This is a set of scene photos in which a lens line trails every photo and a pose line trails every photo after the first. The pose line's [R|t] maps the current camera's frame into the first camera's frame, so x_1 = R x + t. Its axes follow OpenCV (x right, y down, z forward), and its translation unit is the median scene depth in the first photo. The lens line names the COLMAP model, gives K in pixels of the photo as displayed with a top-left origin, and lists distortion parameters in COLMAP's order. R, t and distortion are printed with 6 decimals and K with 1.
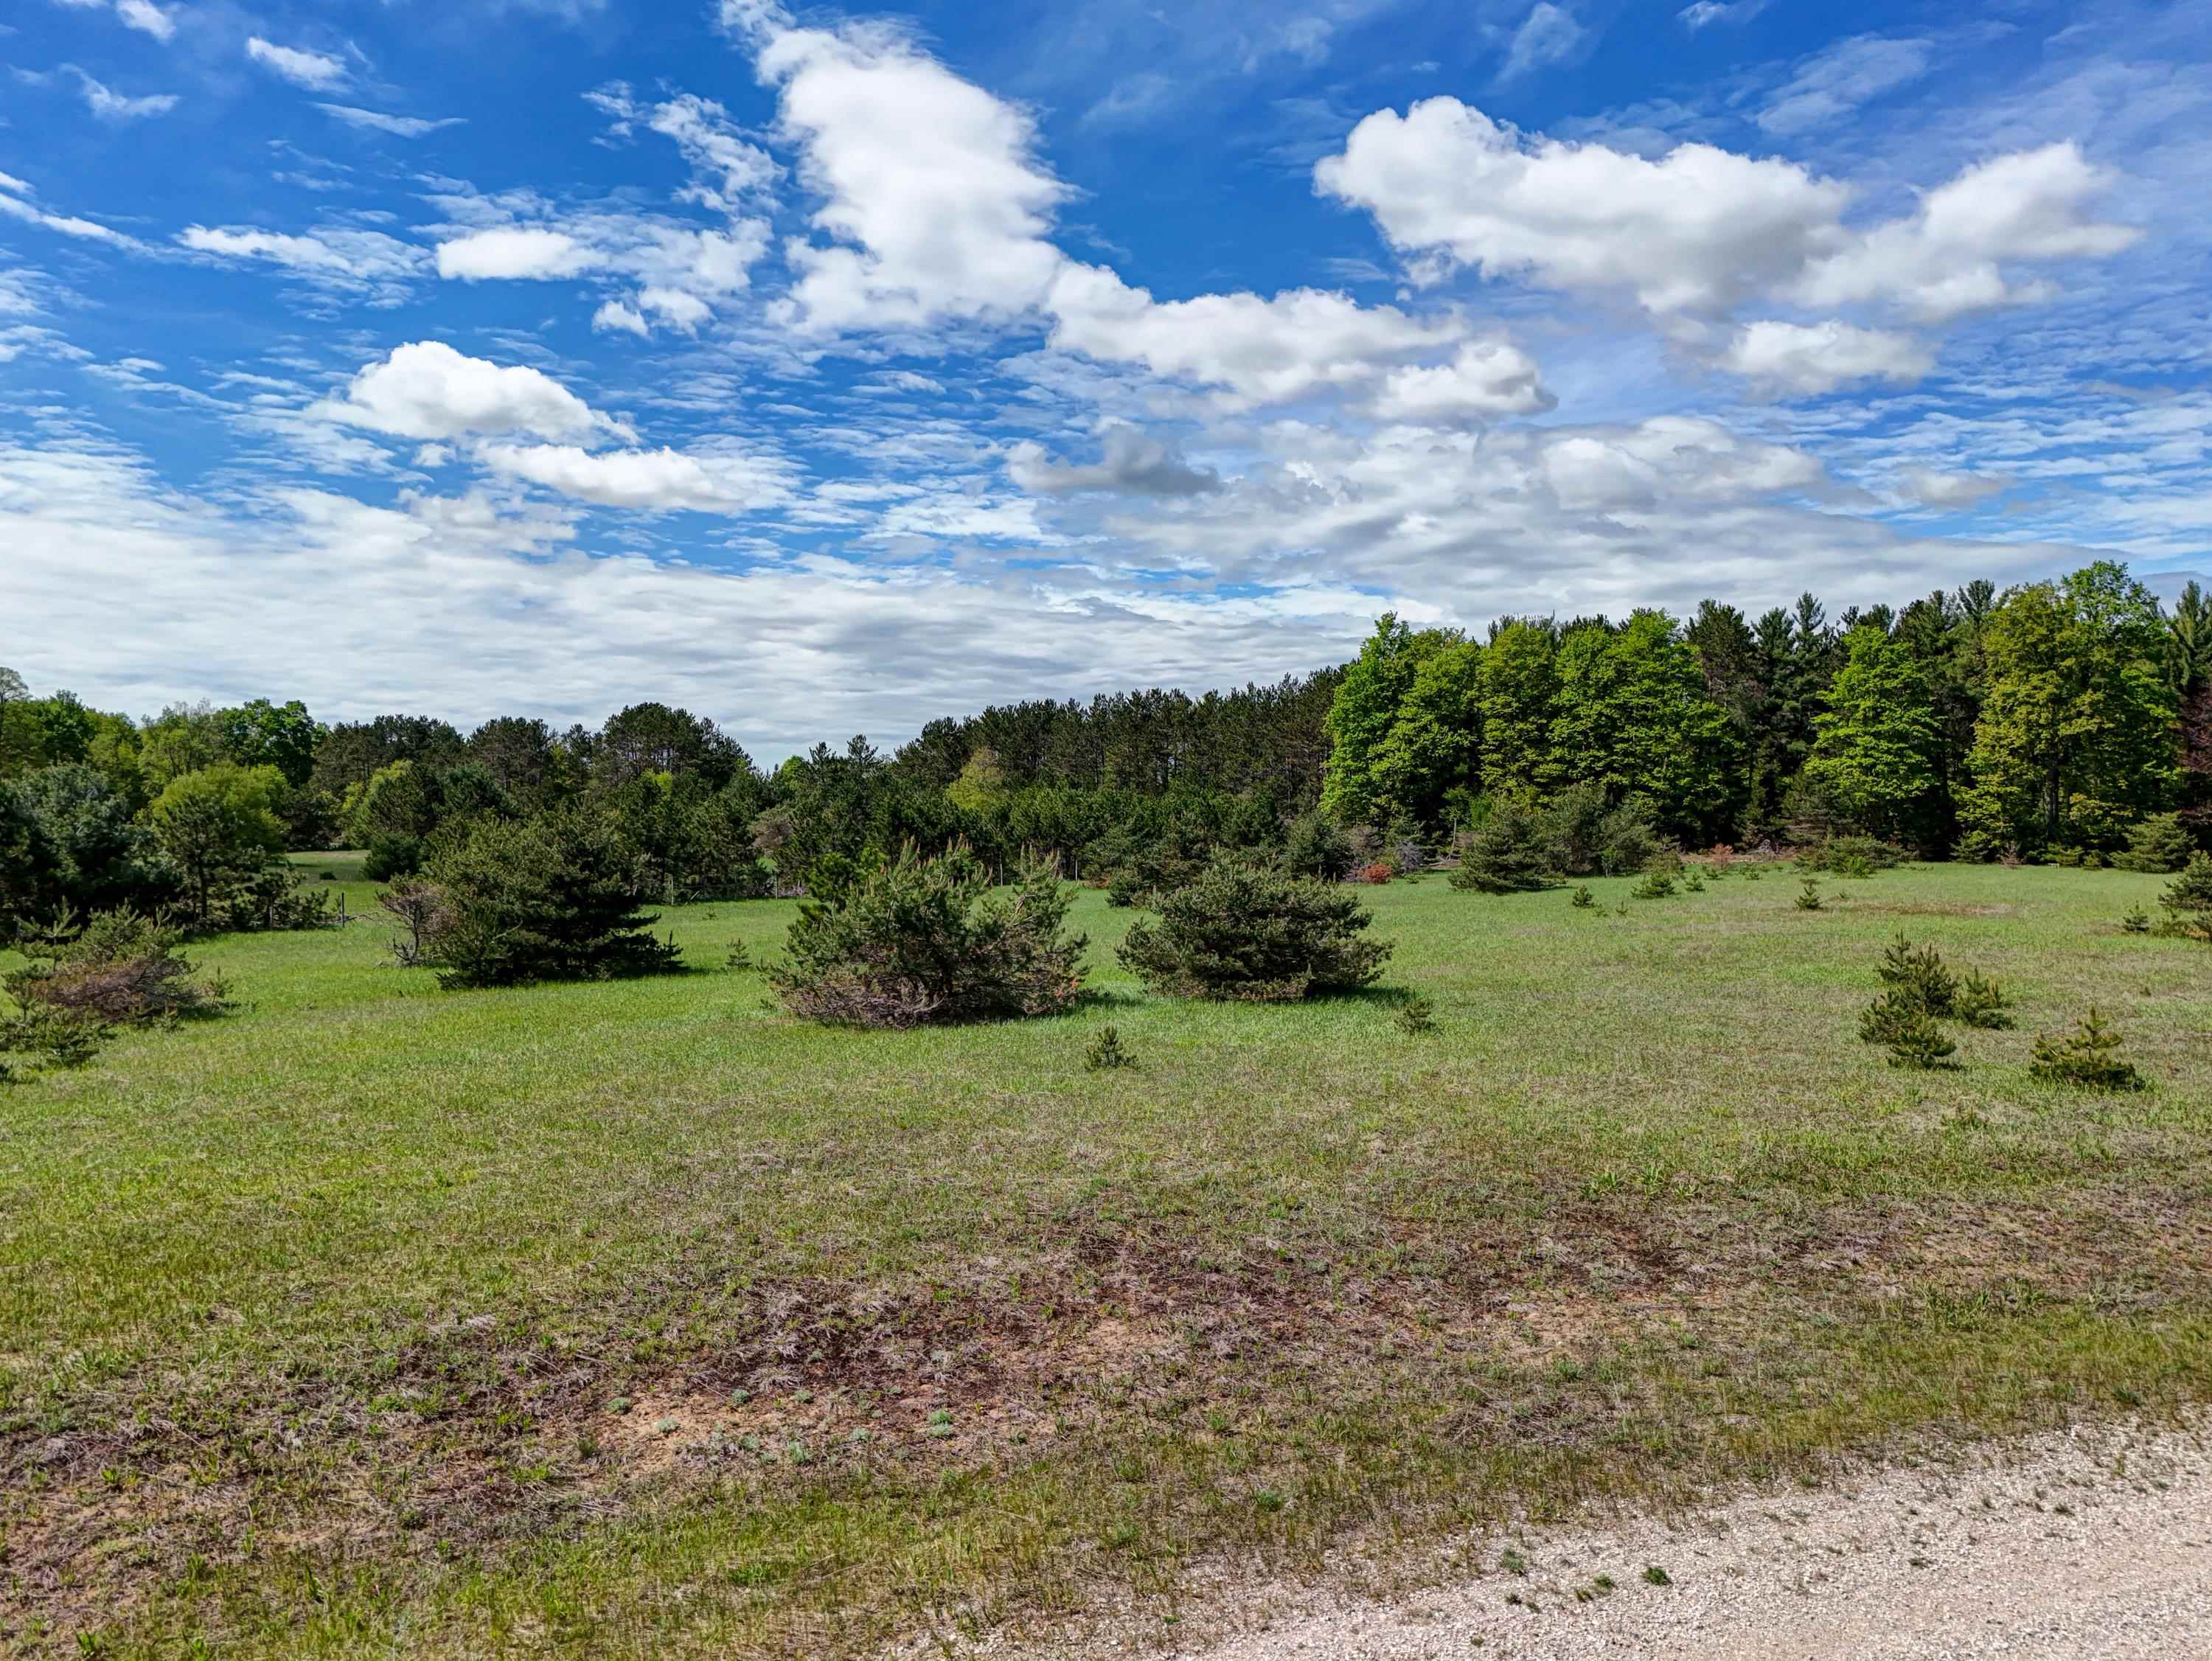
lens RADIAL K [[1630.2, 0, 1113.5], [0, 1630.2, 816.5], [0, 0, 1]] dist [0.068402, -0.059318]
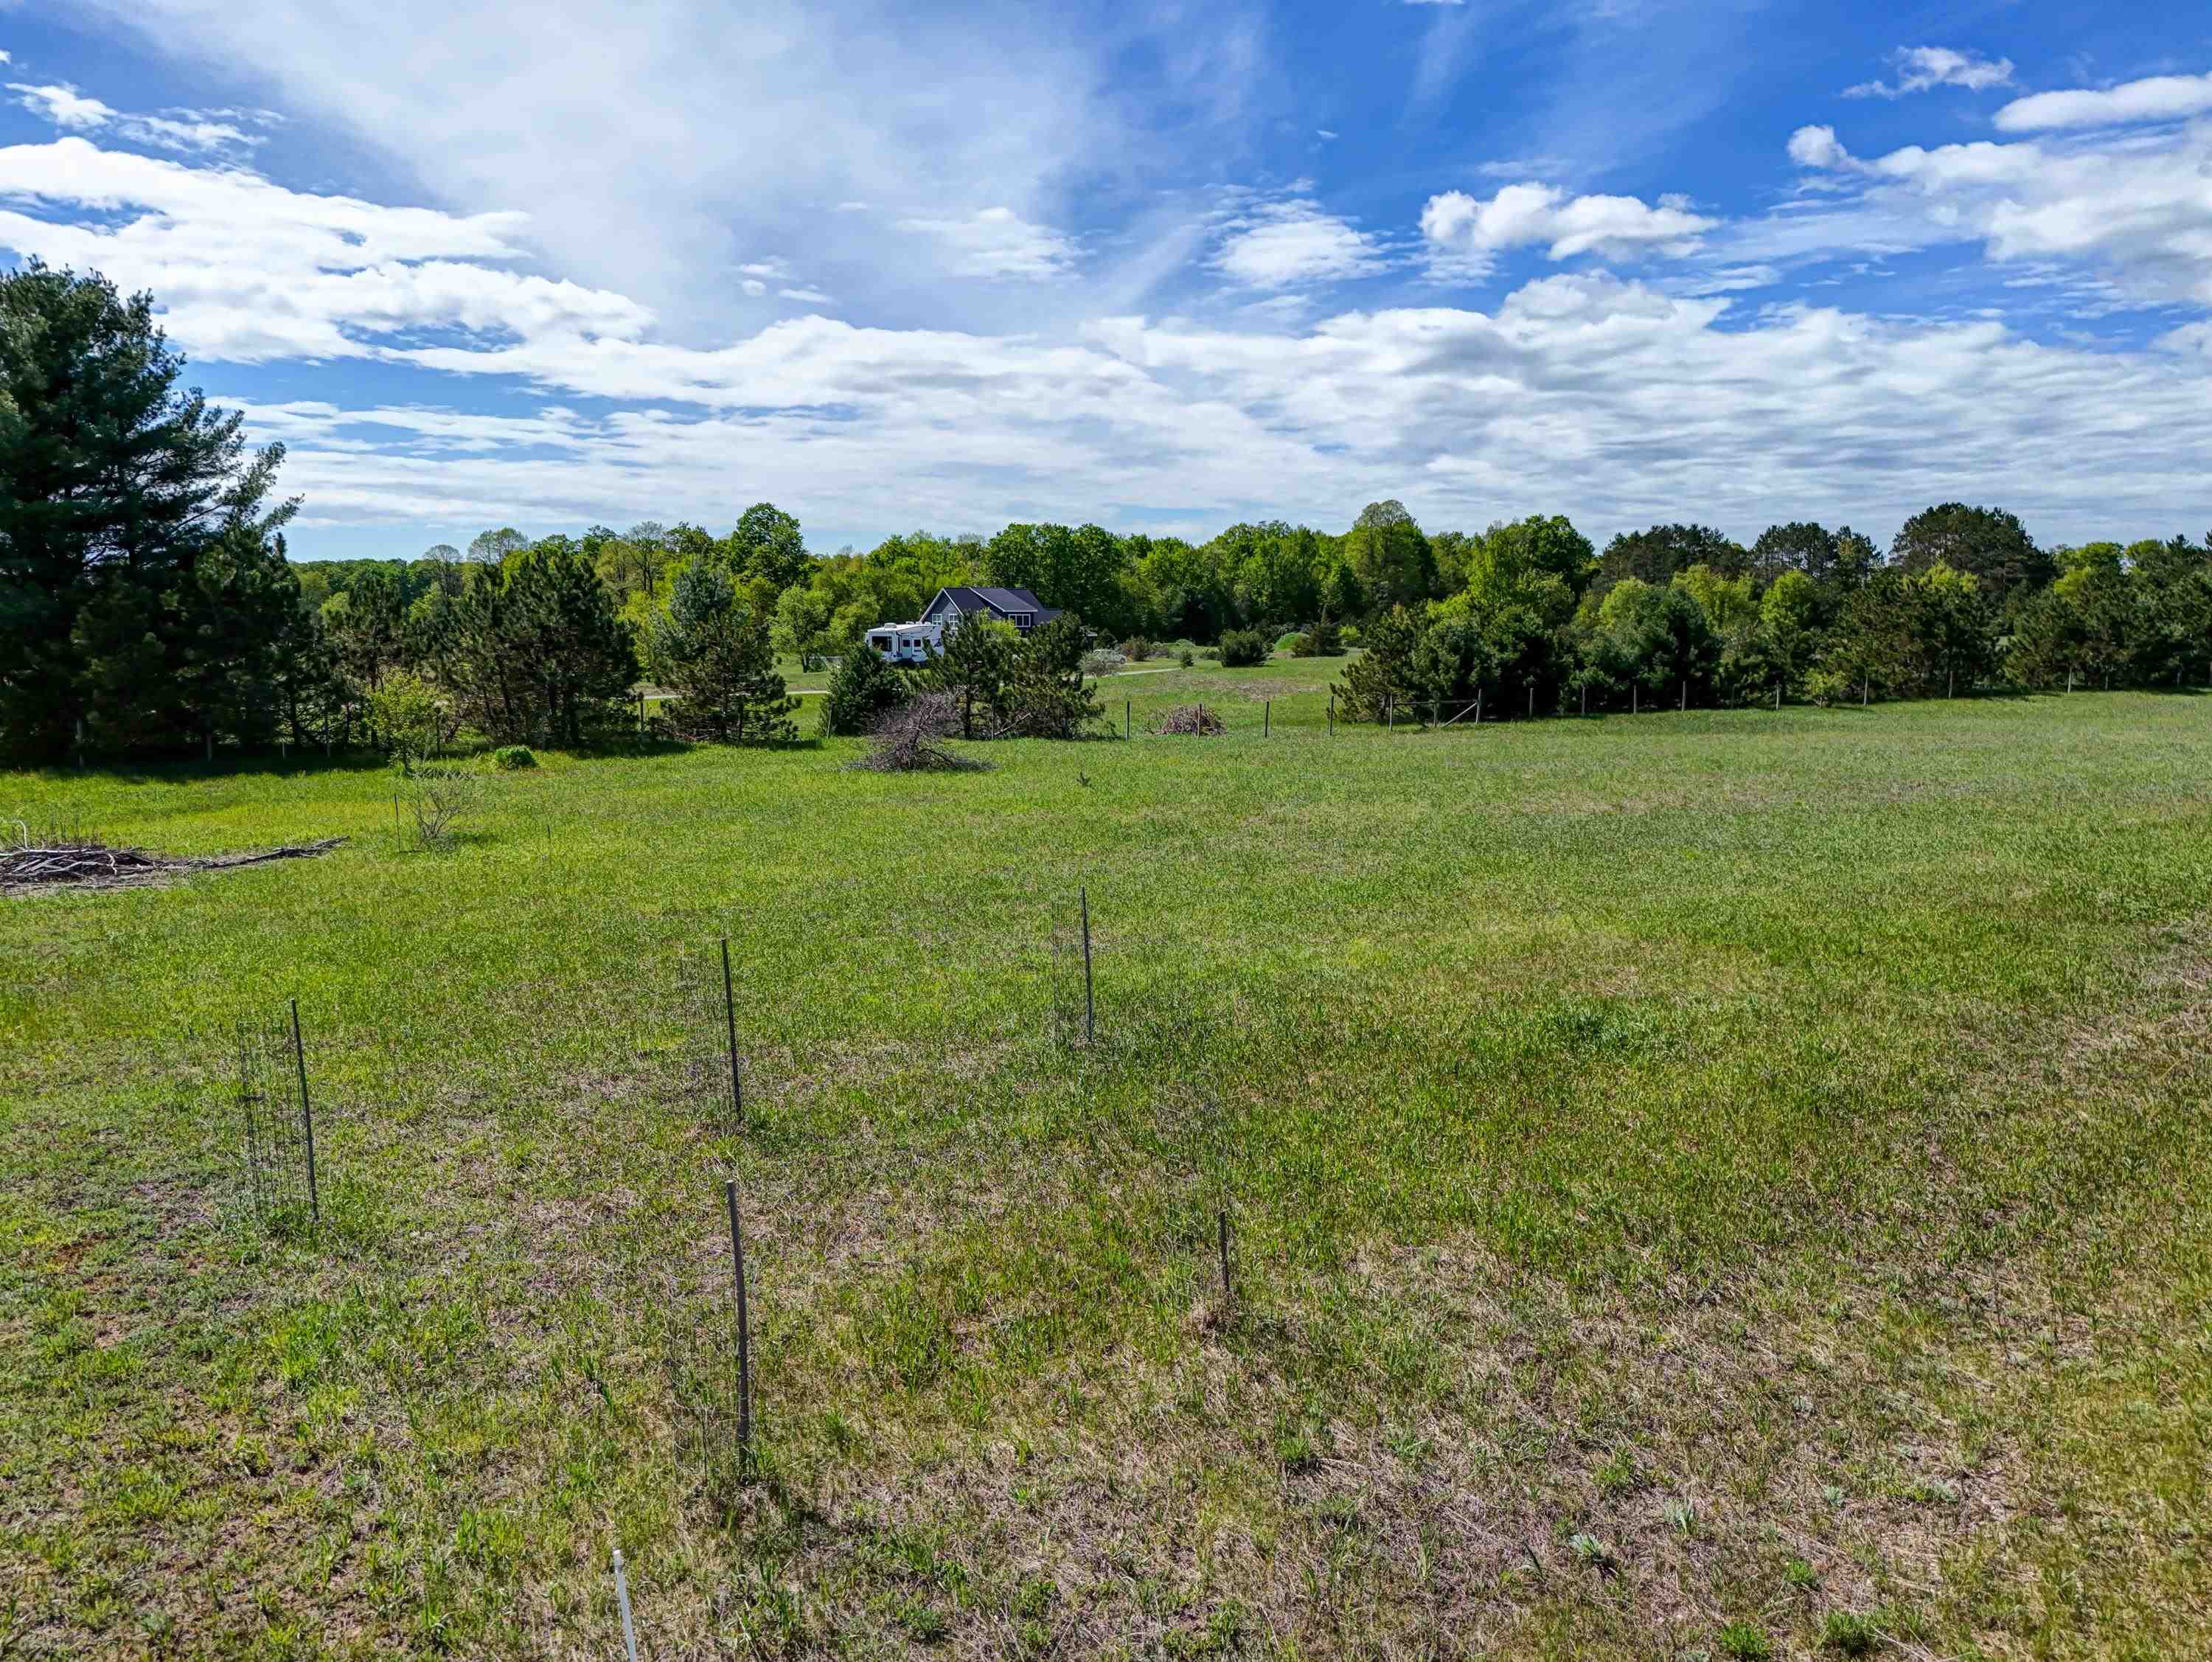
lens RADIAL K [[1630.3, 0, 1103.7], [0, 1630.3, 843.9], [0, 0, 1]] dist [0.068402, -0.059318]
pose [[0.853576, 0.065175, -0.516876, -0.312810], [0.006343, 0.990770, 0.135404, 0.002377], [0.520930, -0.118856, 0.845284, -0.386963]]
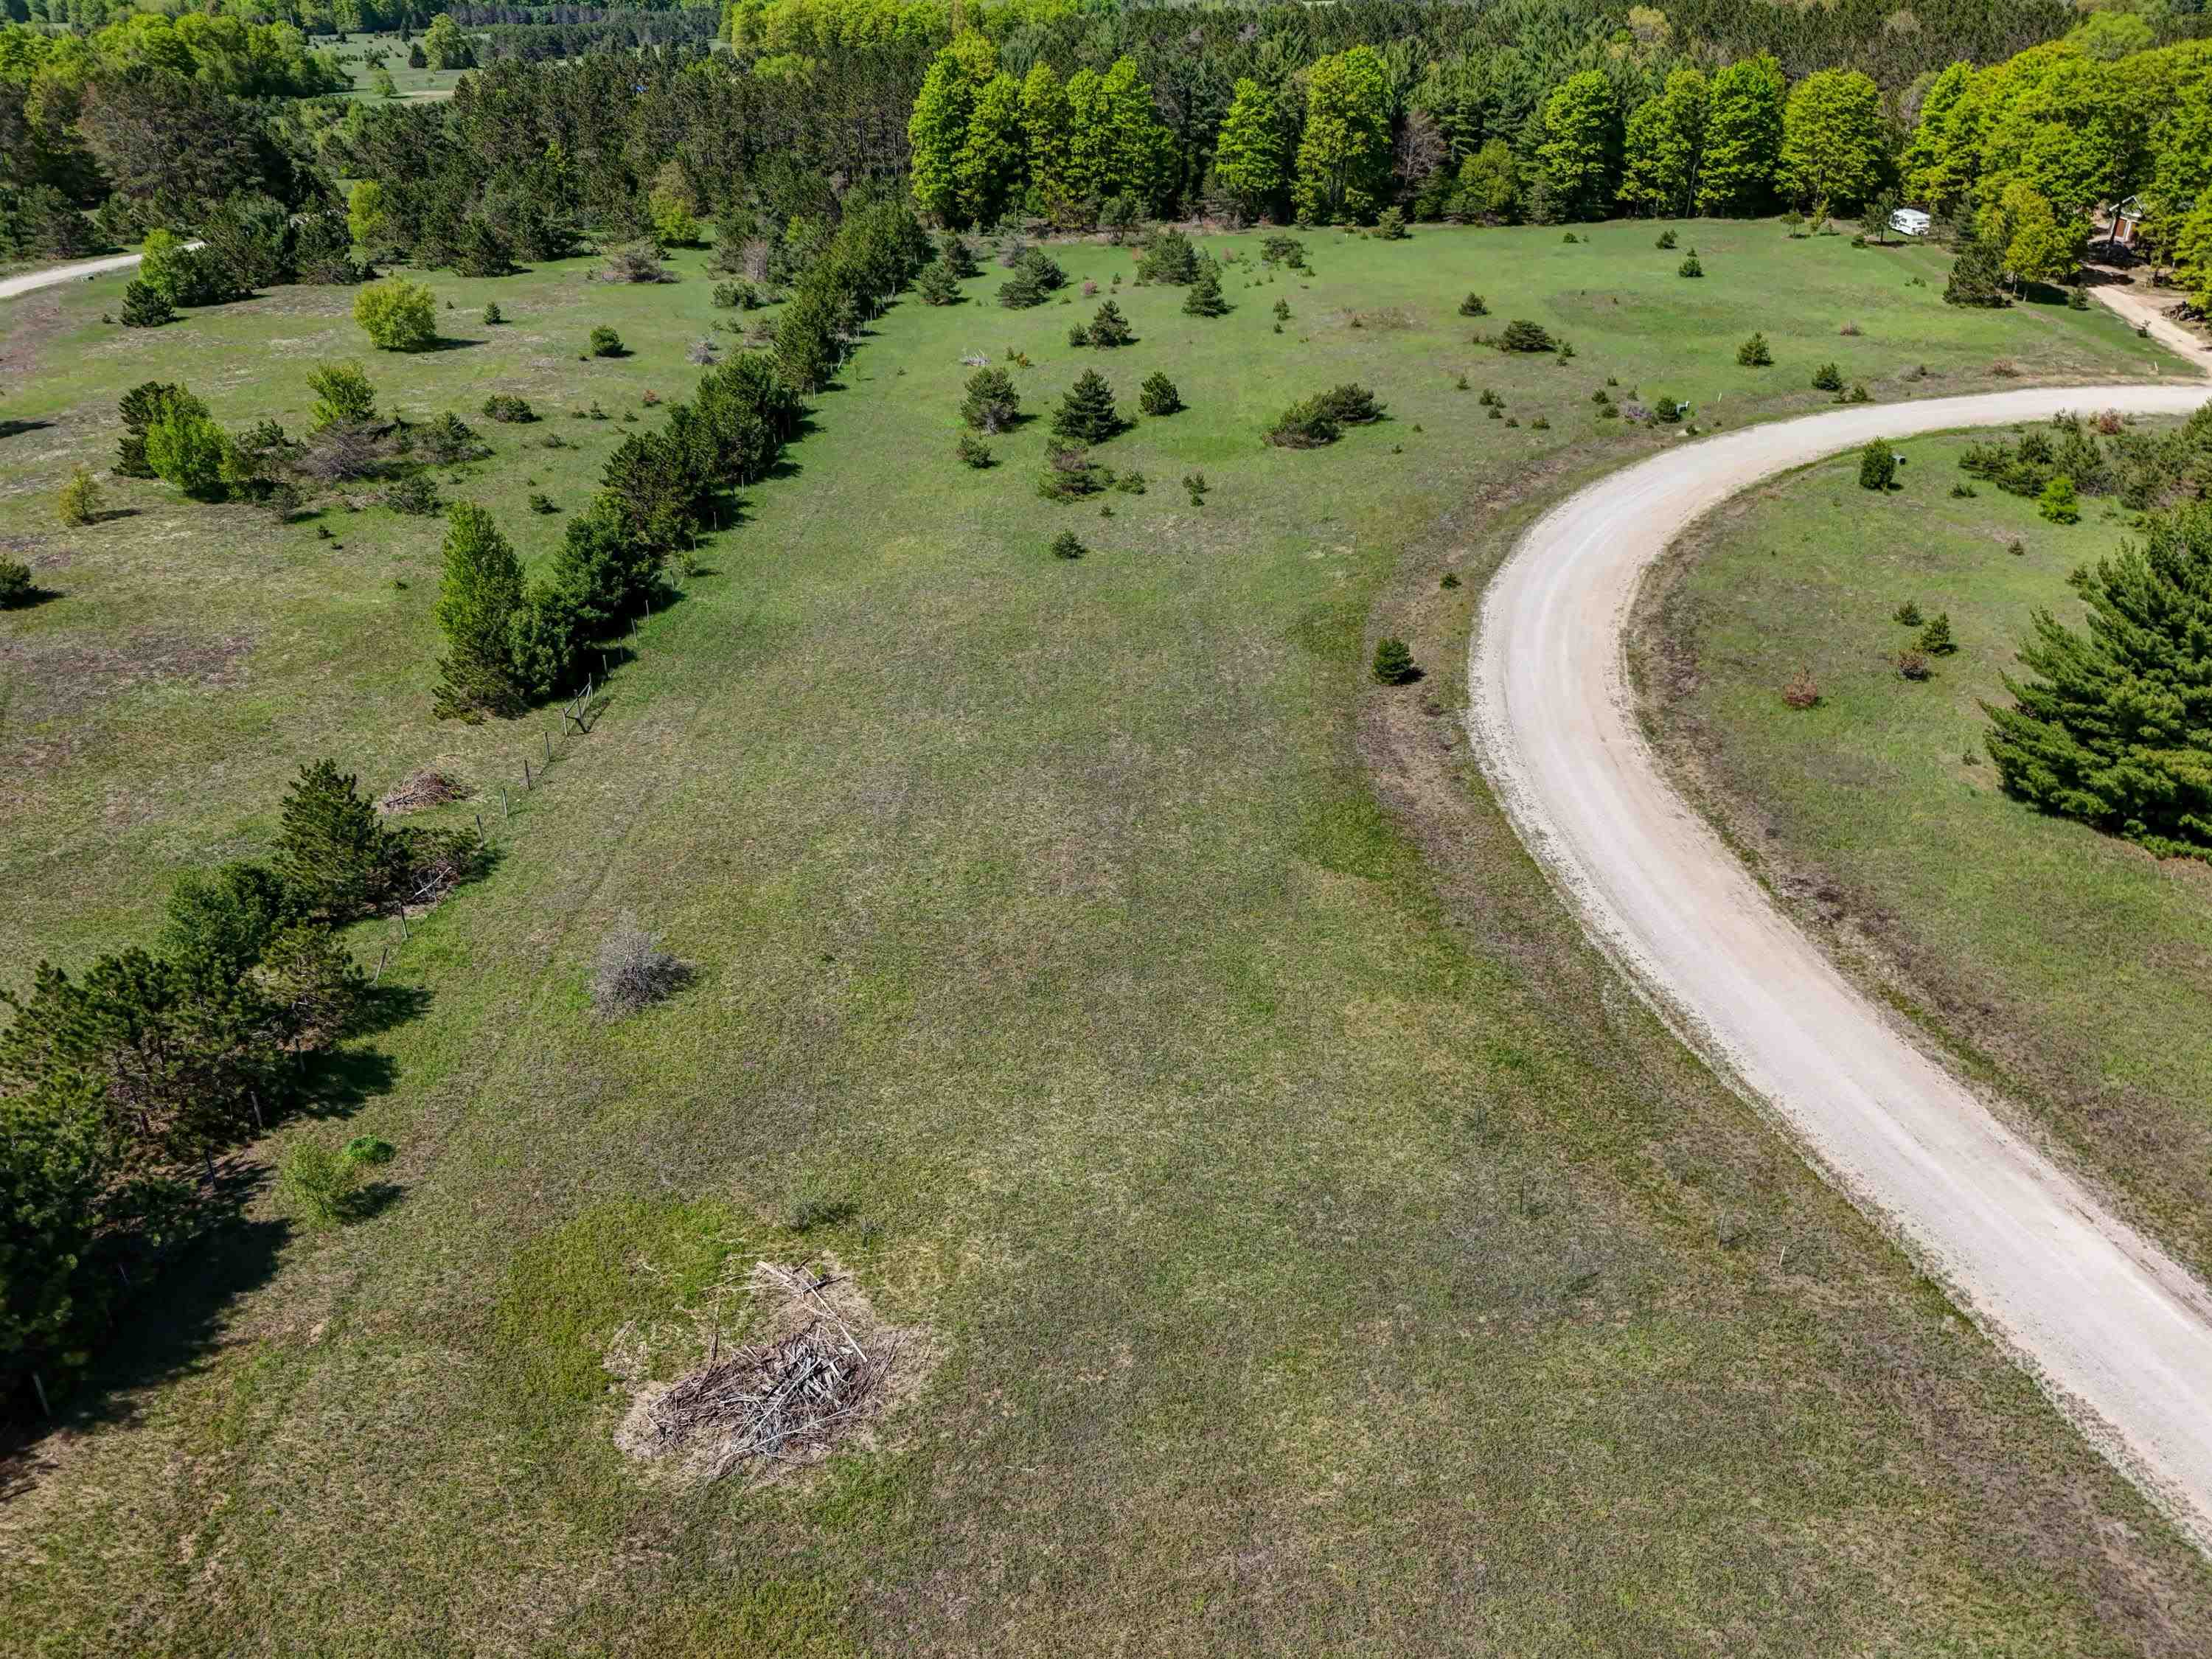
lens RADIAL K [[1630.3, 0, 1107.4], [0, 1630.3, 824.5], [0, 0, 1]] dist [0.068402, -0.059318]
pose [[0.857571, -0.250299, 0.449357, -0.599619], [0.013692, 0.884414, 0.466502, -0.216793], [-0.514183, -0.393906, 0.761875, -0.515846]]
